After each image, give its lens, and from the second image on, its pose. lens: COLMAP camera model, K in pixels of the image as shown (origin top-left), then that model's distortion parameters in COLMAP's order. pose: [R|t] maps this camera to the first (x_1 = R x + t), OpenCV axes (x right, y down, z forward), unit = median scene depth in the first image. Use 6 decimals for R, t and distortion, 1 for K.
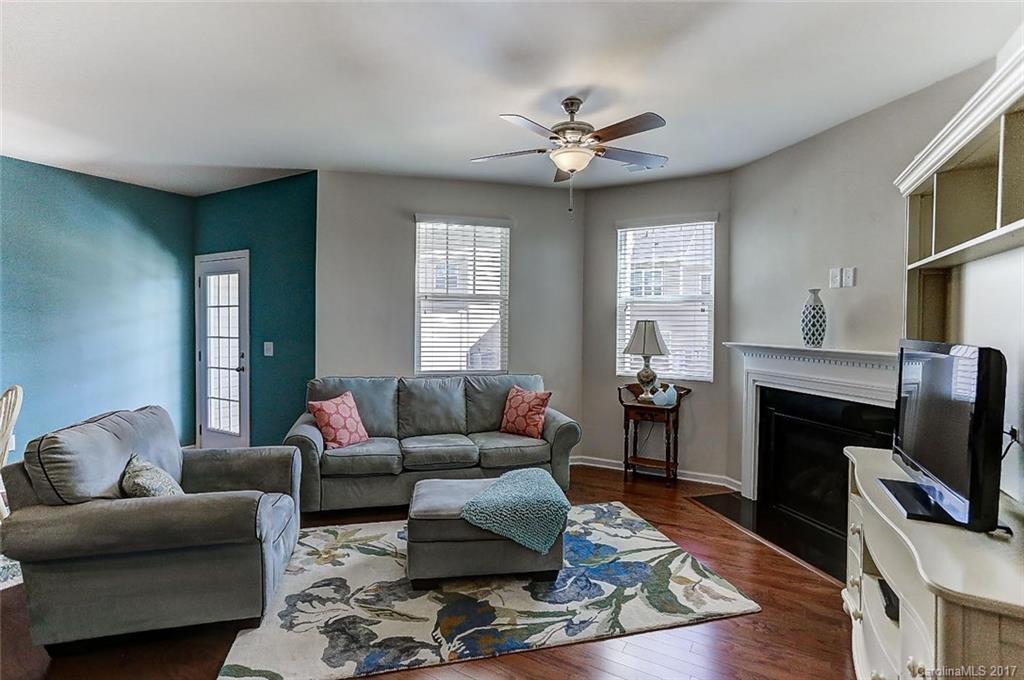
lens RADIAL K [[502.2, 0, 508.5], [0, 502.2, 333.9], [0, 0, 1]] dist [-0.026023, -0.000227]
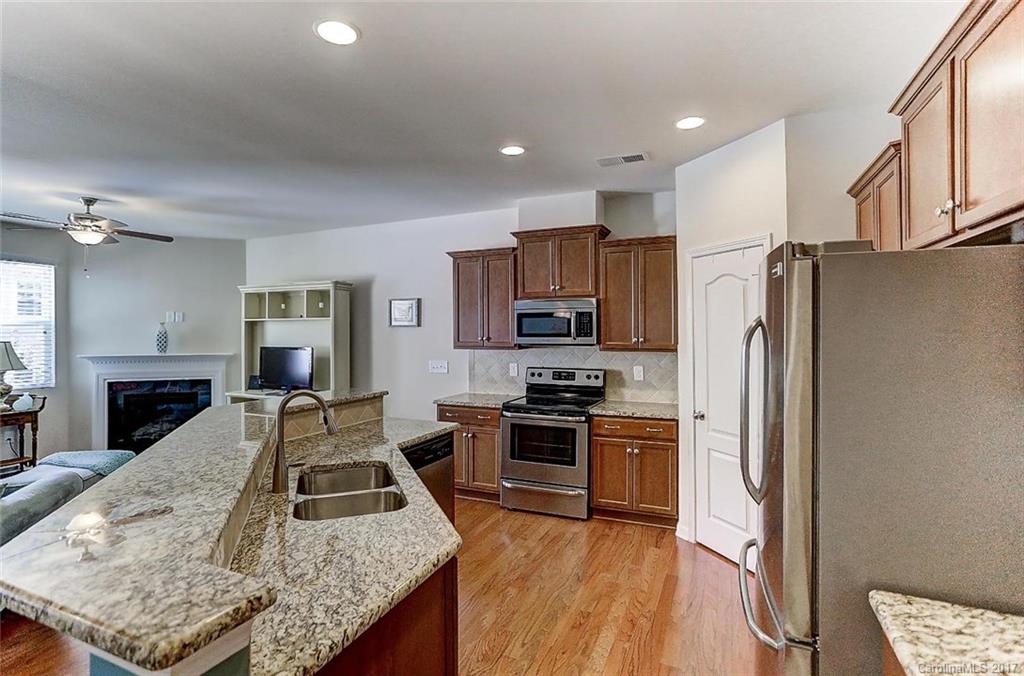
lens RADIAL K [[502.2, 0, 508.5], [0, 502.2, 331.9], [0, 0, 1]] dist [-0.026023, -0.000227]
pose [[-0.093820, -0.010263, 0.995536, -0.985718], [0.030955, 0.999433, 0.013220, -0.029164], [-0.995108, 0.032058, -0.093449, -0.078440]]
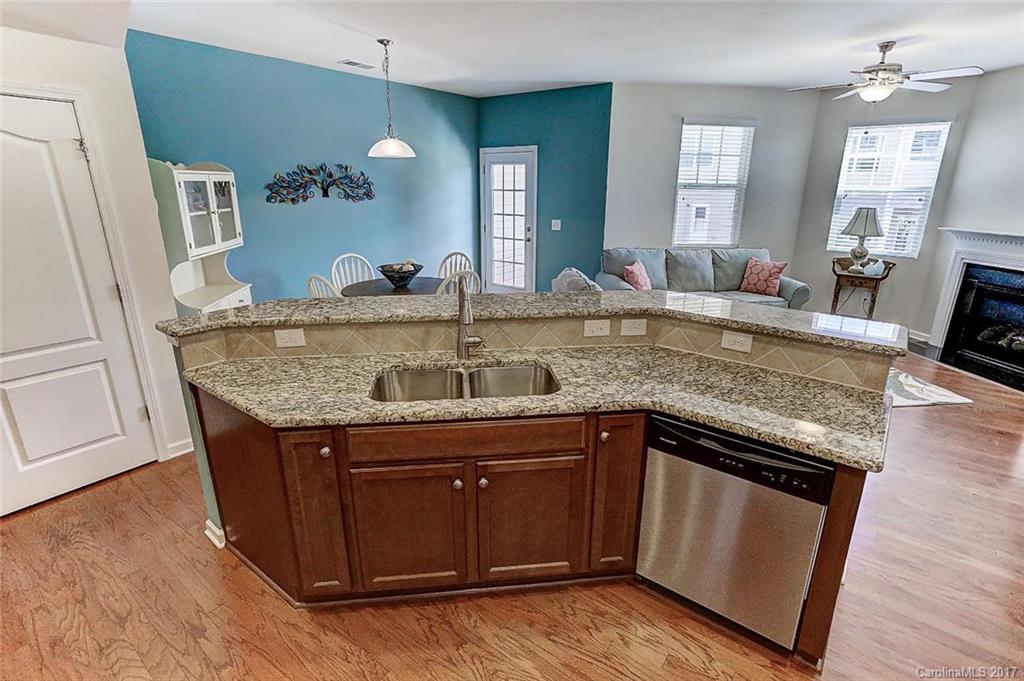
lens RADIAL K [[489.3, 0, 526.4], [0, 489.3, 326.5], [0, 0, 1]] dist [-0.000120, 0.000613]
pose [[0.992114, 0.042280, -0.117995, -0.421971], [-0.011176, 0.967481, 0.252698, -0.040076], [0.124842, -0.249386, 0.960323, -0.364743]]
